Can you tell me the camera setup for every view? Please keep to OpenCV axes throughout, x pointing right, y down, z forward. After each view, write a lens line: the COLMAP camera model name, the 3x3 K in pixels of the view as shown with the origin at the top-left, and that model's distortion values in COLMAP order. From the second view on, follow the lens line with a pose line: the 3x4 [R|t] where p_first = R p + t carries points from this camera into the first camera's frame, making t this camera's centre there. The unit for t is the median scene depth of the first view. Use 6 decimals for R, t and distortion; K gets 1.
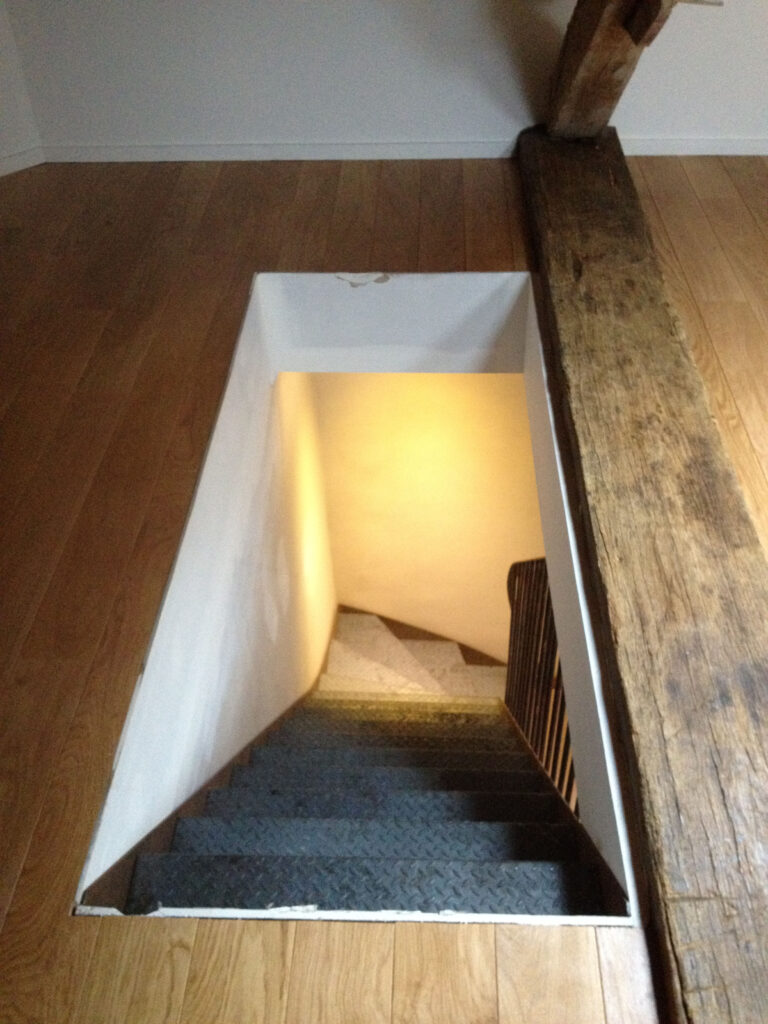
lens RADIAL K [[926.7, 0, 383.2], [0, 926.7, 516.7], [0, 0, 1]] dist [0.085813, -0.224339]
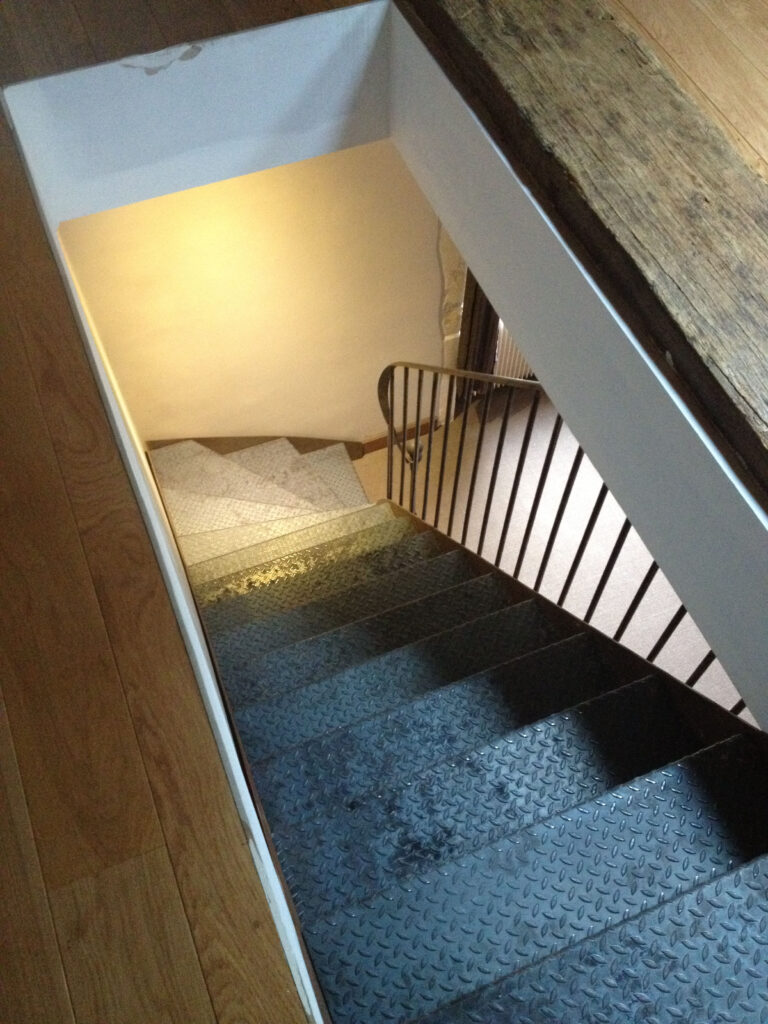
lens RADIAL K [[926.7, 0, 383.2], [0, 926.7, 516.7], [0, 0, 1]] dist [0.085813, -0.224339]
pose [[0.907924, -0.343483, 0.240196, -0.195408], [0.255346, 0.907737, 0.332885, -0.178429], [-0.332375, -0.240901, 0.911863, 0.325967]]
